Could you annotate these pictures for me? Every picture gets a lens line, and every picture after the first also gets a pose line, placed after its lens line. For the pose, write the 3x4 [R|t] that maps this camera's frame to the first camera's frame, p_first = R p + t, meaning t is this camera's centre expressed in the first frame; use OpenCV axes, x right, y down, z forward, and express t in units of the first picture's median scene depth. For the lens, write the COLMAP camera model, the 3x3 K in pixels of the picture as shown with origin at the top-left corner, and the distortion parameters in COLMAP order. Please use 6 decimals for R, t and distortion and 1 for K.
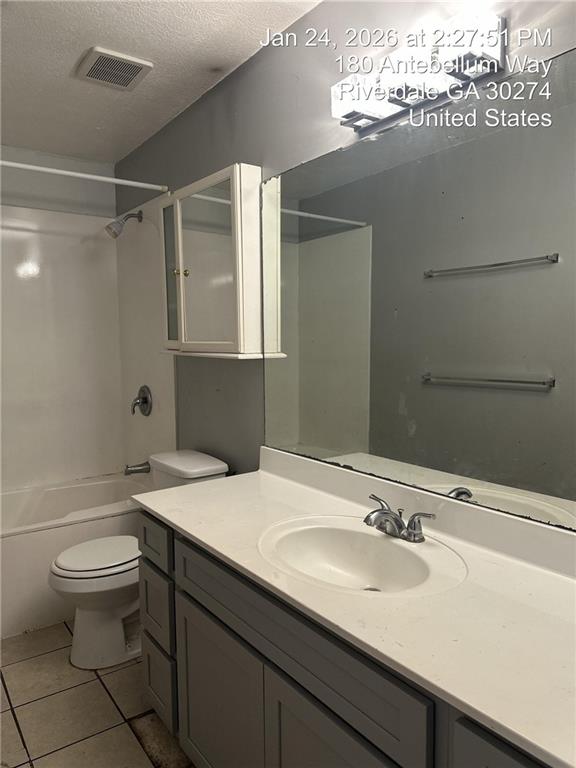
lens RADIAL K [[547.5, 0, 285.6], [0, 547.5, 380.1], [0, 0, 1]] dist [0.053289, -0.065175]
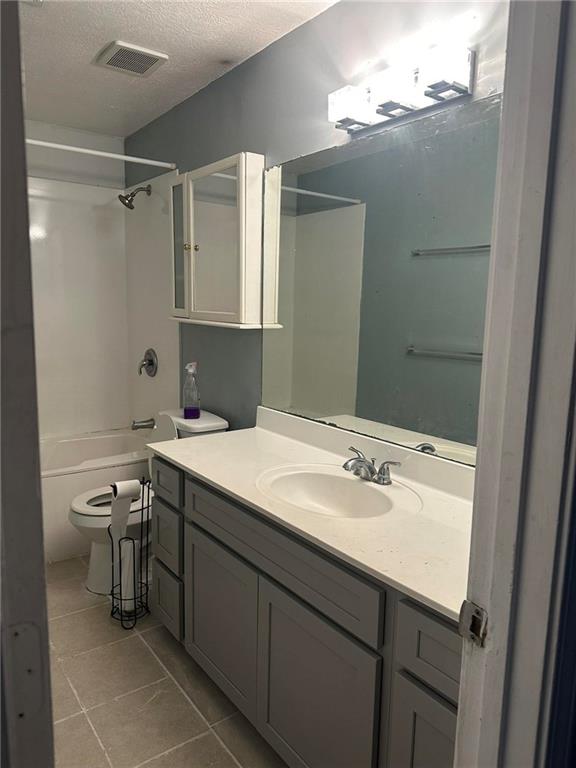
lens RADIAL K [[547.5, 0, 287.2], [0, 547.5, 382.4], [0, 0, 1]] dist [0.053289, -0.065175]
pose [[0.999480, 0.027765, 0.016388, -0.005096], [-0.028784, 0.997428, 0.065646, -0.005907], [-0.014524, -0.066084, 0.997708, -0.173964]]
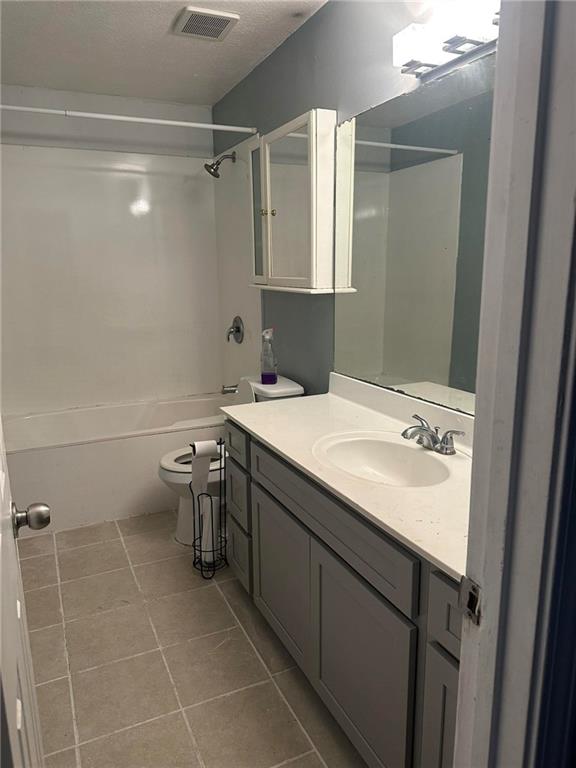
lens RADIAL K [[547.5, 0, 283.3], [0, 547.5, 384.6], [0, 0, 1]] dist [0.053289, -0.065175]
pose [[0.980941, 0.039604, -0.190226, 0.097965], [-0.014133, 0.990957, 0.133431, -0.003181], [0.193790, -0.128200, 0.972631, -0.158386]]
